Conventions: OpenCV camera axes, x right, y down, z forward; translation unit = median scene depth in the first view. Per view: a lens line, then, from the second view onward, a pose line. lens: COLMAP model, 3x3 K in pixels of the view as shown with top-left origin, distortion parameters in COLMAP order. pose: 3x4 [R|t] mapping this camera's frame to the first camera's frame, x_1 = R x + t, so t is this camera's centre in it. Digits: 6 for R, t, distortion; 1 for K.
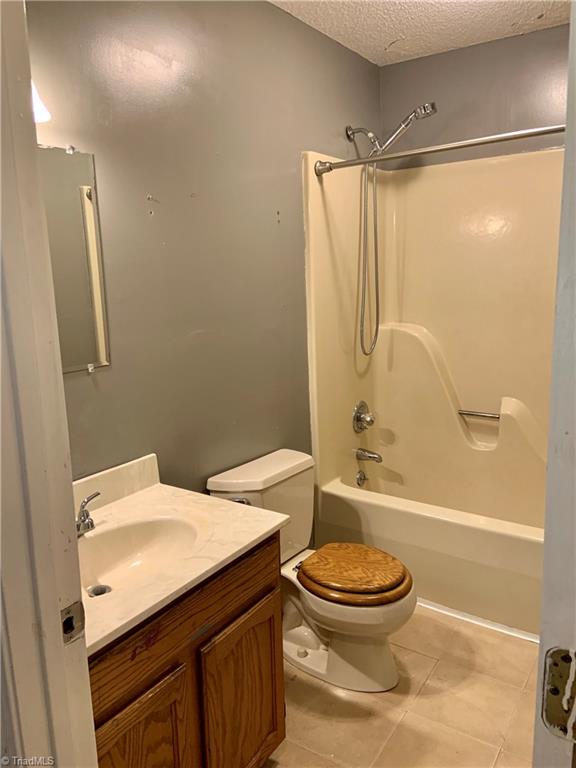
lens RADIAL K [[574.3, 0, 290.4], [0, 574.3, 375.1], [0, 0, 1]] dist [0.121510, -0.156998]
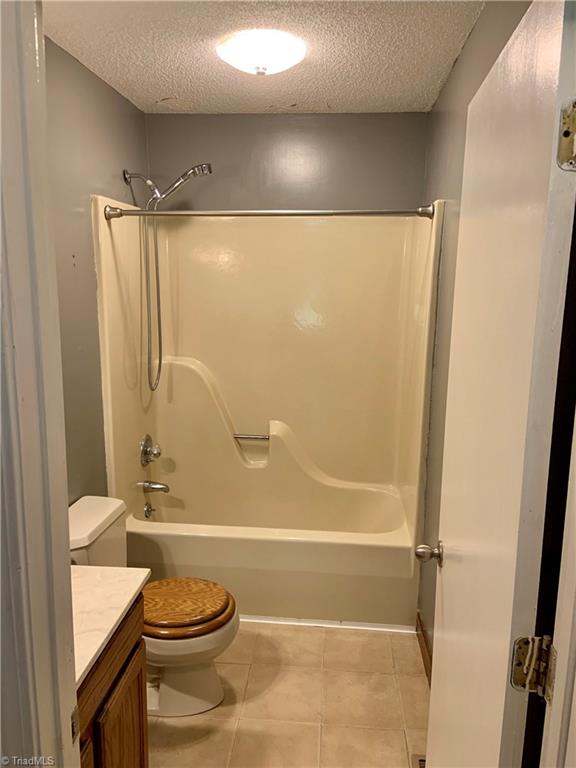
lens RADIAL K [[574.3, 0, 290.4], [0, 574.3, 375.1], [0, 0, 1]] dist [0.121510, -0.156998]
pose [[0.873356, -0.041256, 0.485333, -0.176713], [0.045340, 0.998966, 0.003328, -0.062701], [-0.484968, 0.019099, 0.874323, -0.032271]]
